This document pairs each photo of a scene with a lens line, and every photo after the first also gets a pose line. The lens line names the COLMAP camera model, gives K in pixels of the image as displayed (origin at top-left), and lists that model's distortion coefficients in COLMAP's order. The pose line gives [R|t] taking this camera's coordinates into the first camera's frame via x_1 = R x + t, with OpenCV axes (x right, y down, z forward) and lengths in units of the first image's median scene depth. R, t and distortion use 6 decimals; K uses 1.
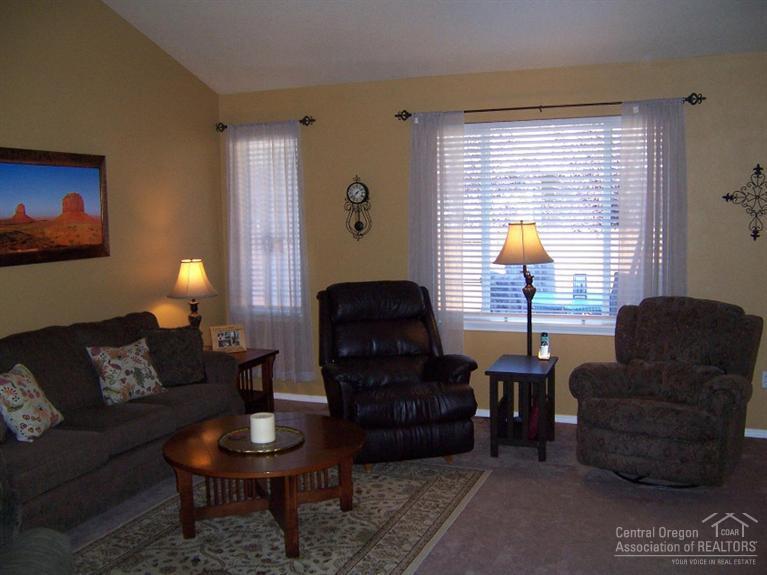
lens RADIAL K [[776.1, 0, 396.8], [0, 776.1, 289.0], [0, 0, 1]] dist [-0.124508, 0.233921]
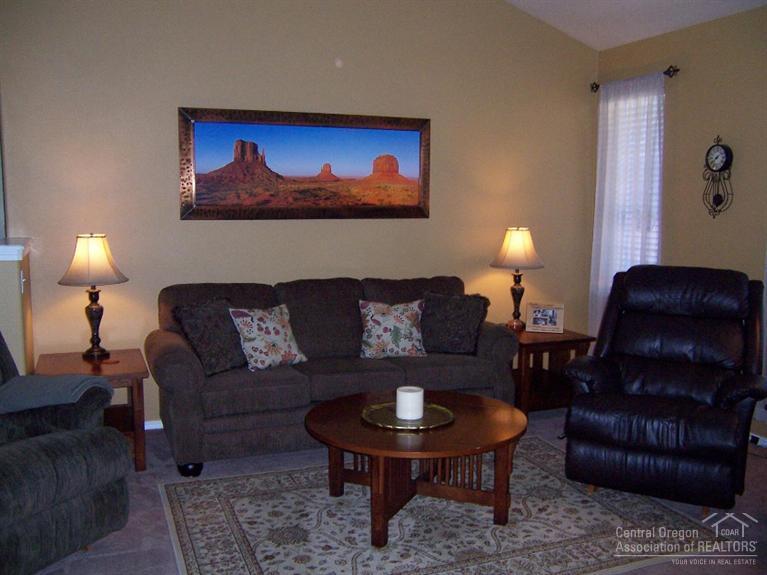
lens RADIAL K [[776.1, 0, 396.8], [0, 776.1, 289.0], [0, 0, 1]] dist [-0.124508, 0.233921]
pose [[0.694085, 0.107830, -0.711771, 0.381814], [-0.095386, 0.993776, 0.057537, -0.005197], [0.713546, 0.027957, 0.700051, 0.287328]]
